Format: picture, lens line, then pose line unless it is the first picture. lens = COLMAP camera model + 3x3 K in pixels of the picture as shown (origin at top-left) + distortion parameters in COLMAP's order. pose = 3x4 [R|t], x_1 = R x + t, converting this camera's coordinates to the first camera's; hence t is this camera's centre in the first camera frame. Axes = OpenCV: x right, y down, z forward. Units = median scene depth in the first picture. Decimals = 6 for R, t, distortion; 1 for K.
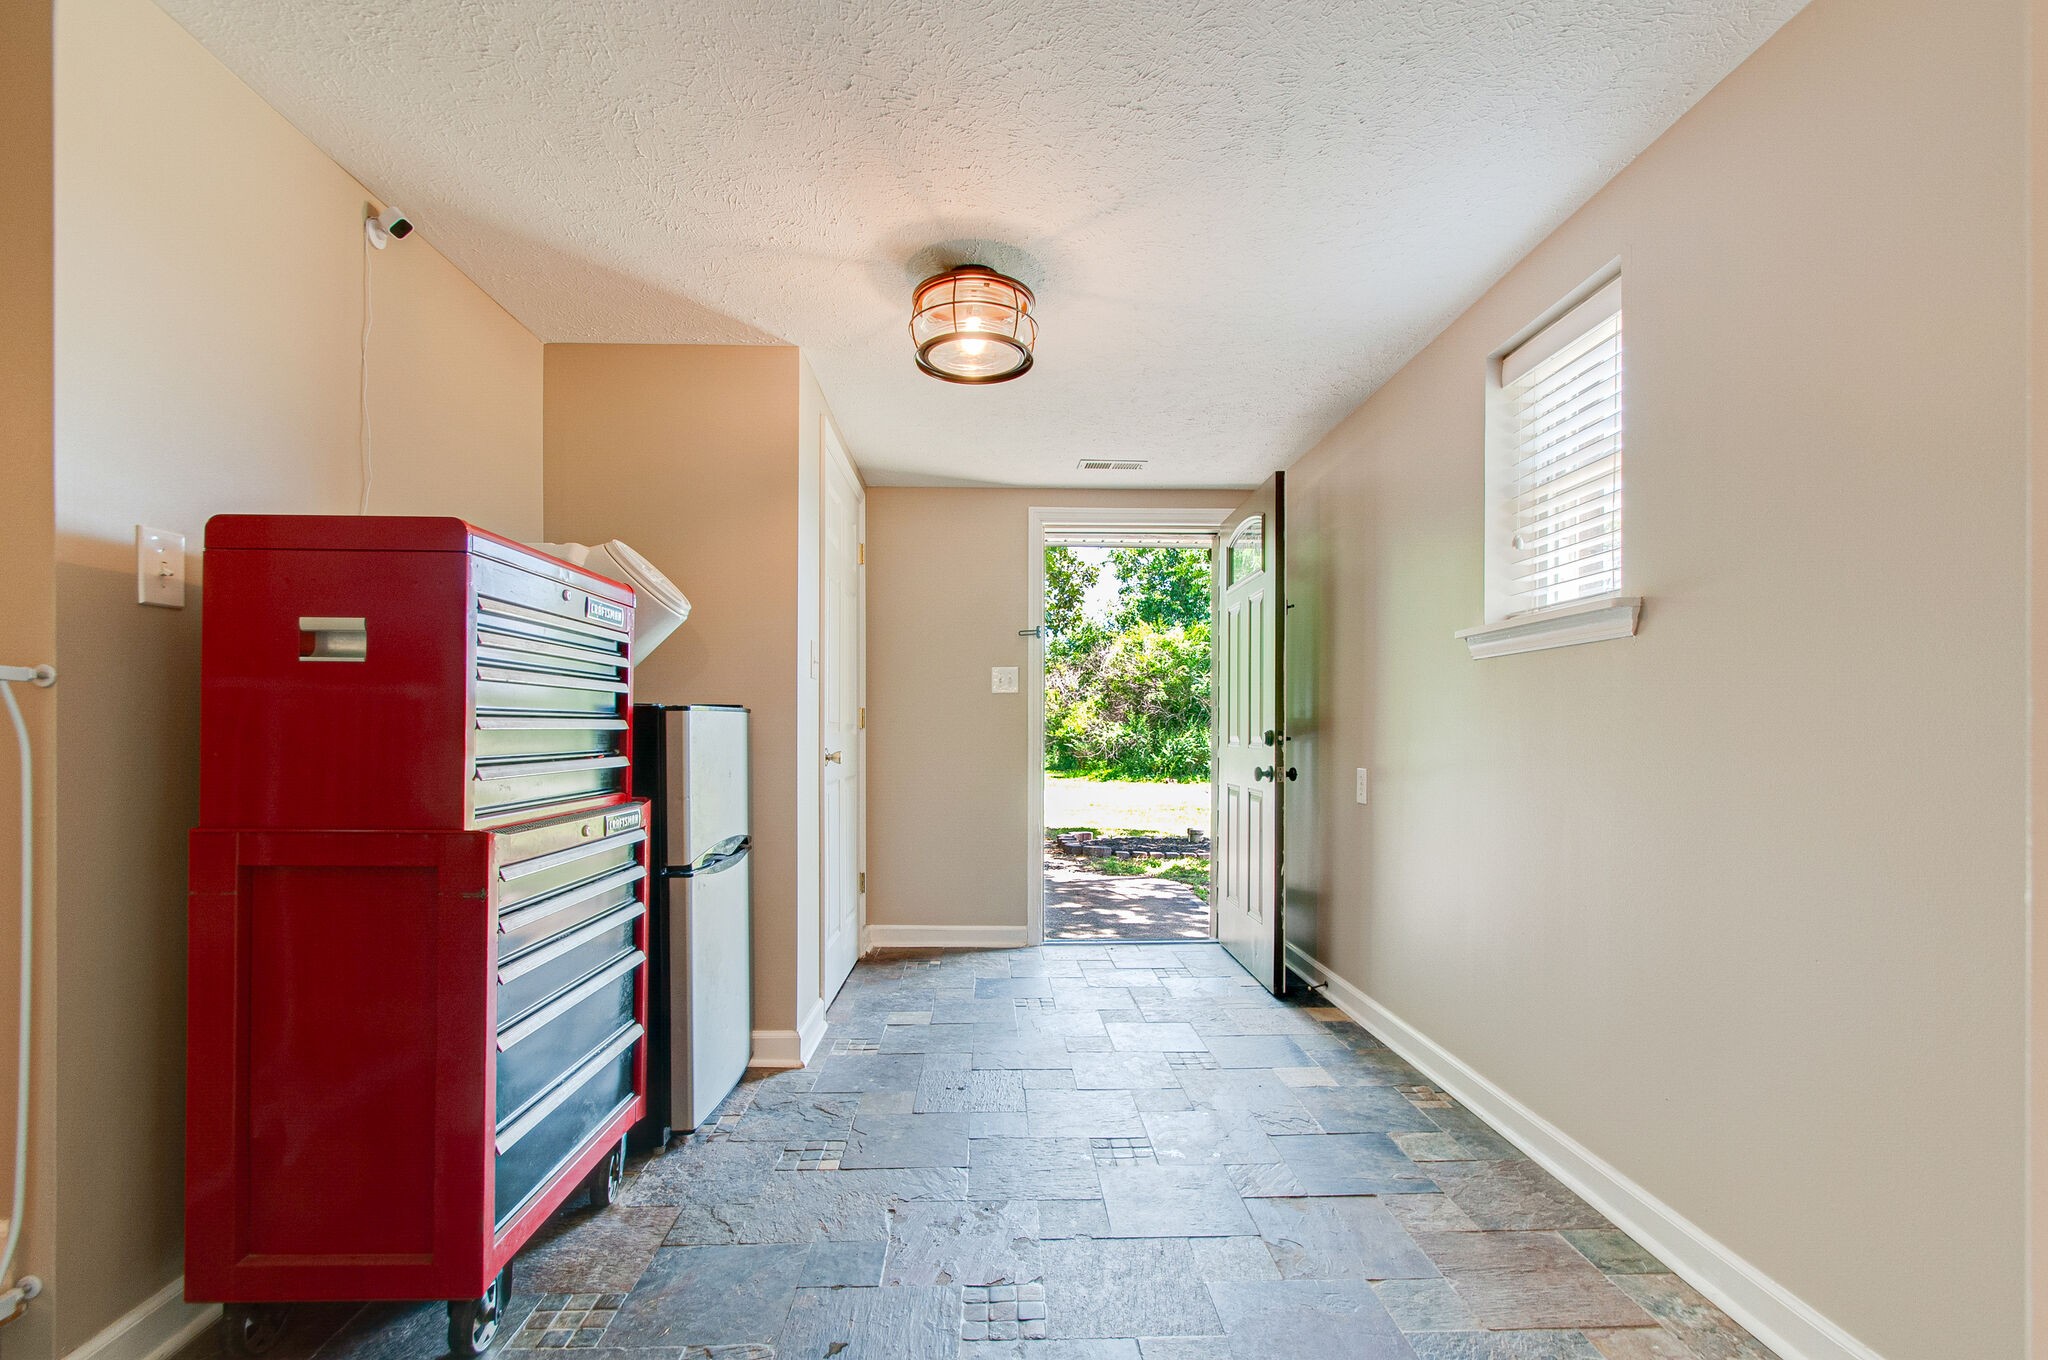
lens RADIAL K [[932.2, 0, 1051.9], [0, 932.2, 745.9], [0, 0, 1]] dist [0.000300, -0.005088]
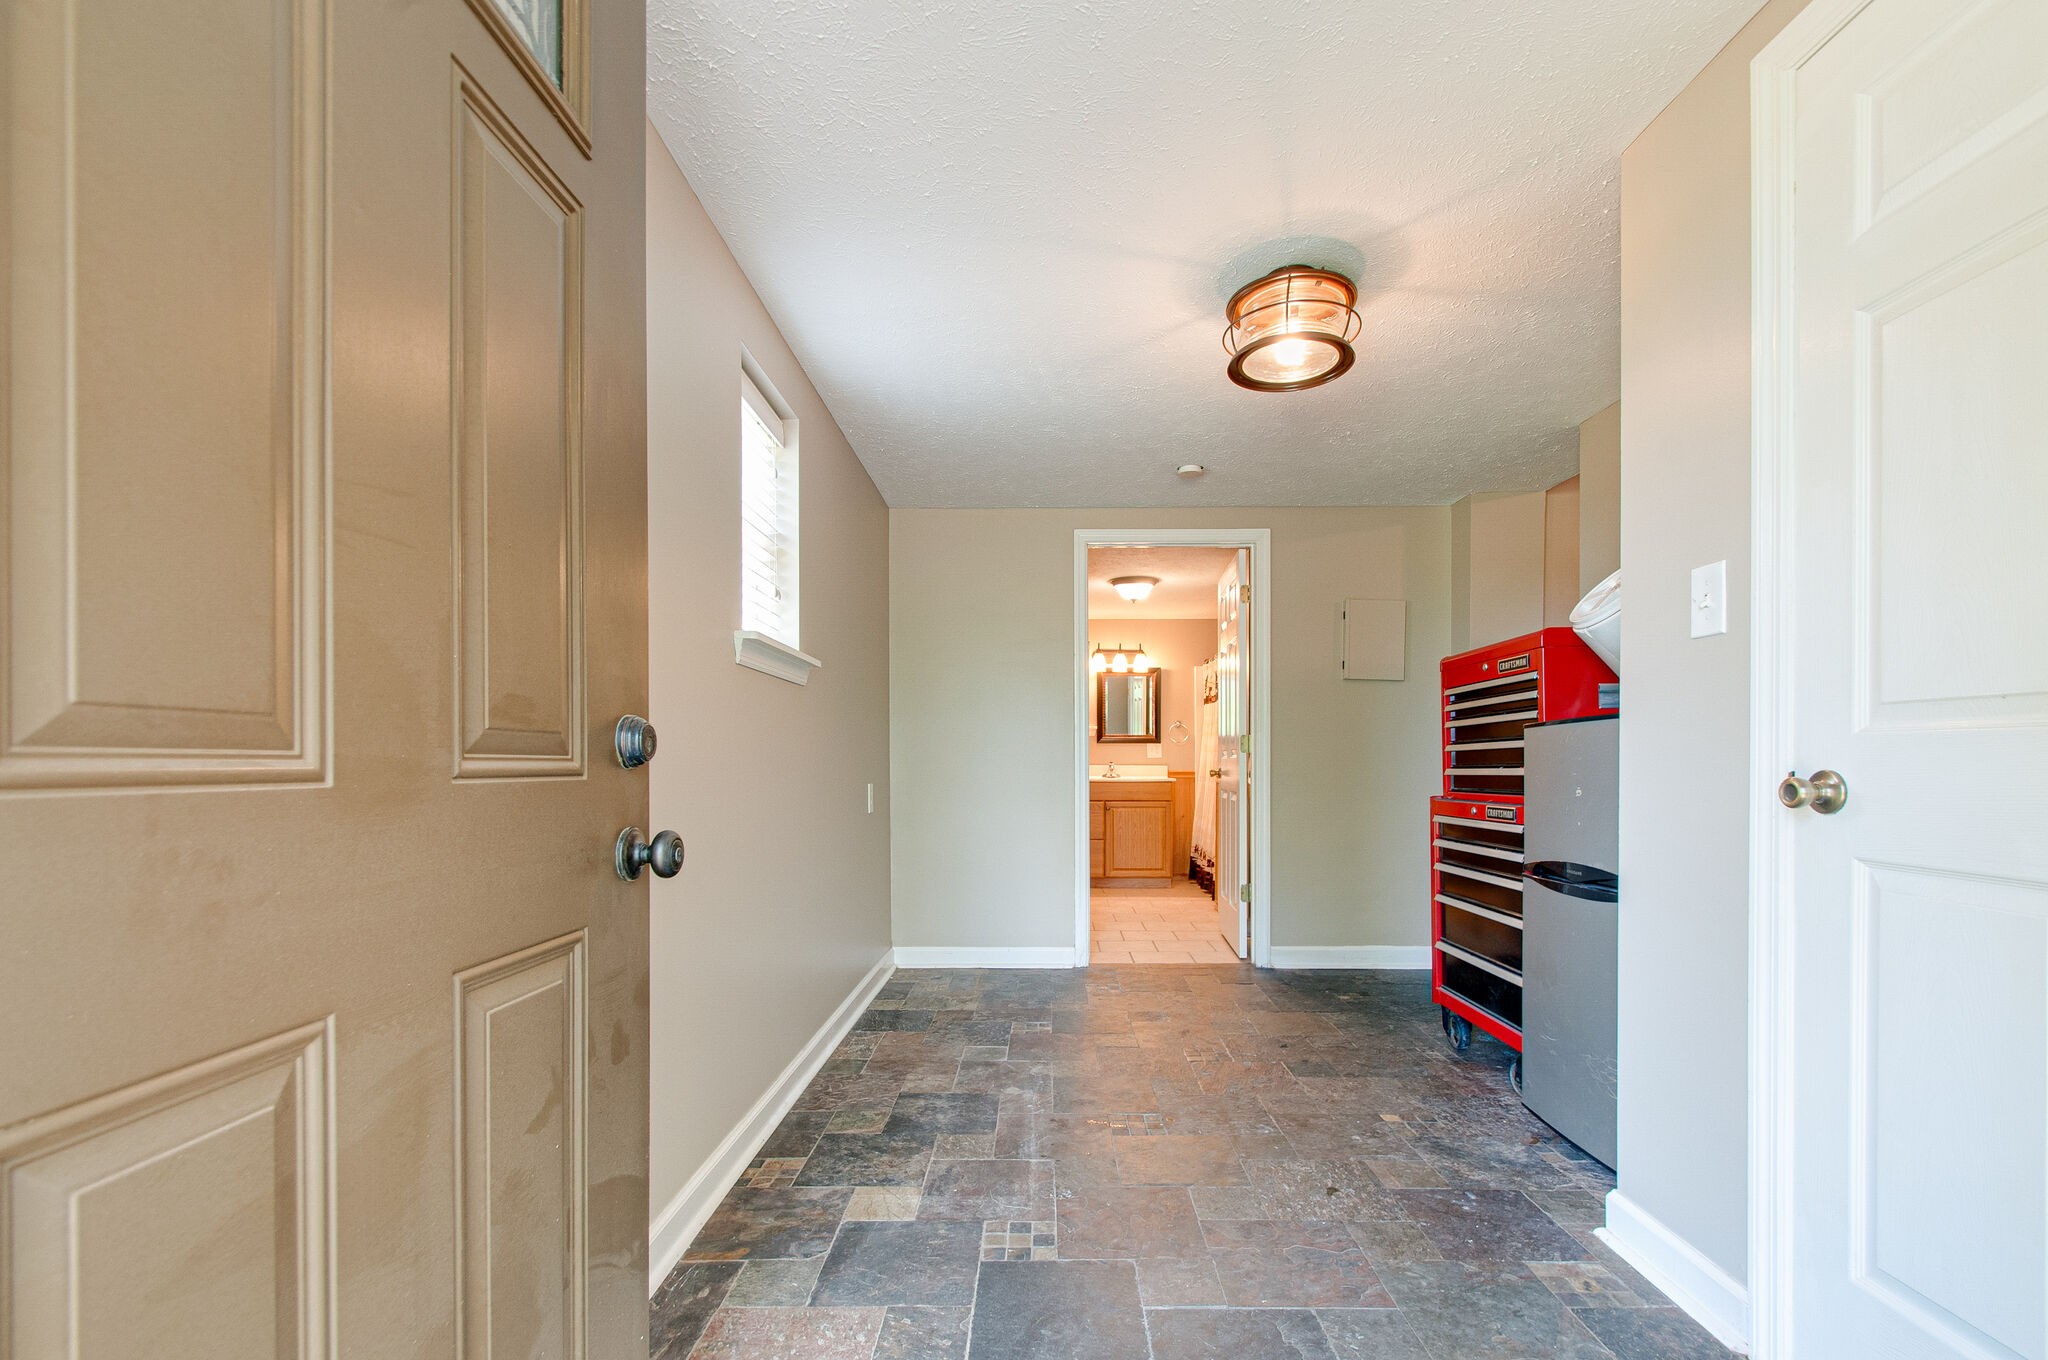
lens RADIAL K [[932.2, 0, 1051.9], [0, 932.2, 745.9], [0, 0, 1]] dist [0.000300, -0.005088]
pose [[-0.998009, -0.003193, 0.062996, 0.104471], [-0.003431, 0.999987, -0.003670, -0.009835], [-0.062984, -0.003879, -0.998007, 1.992483]]
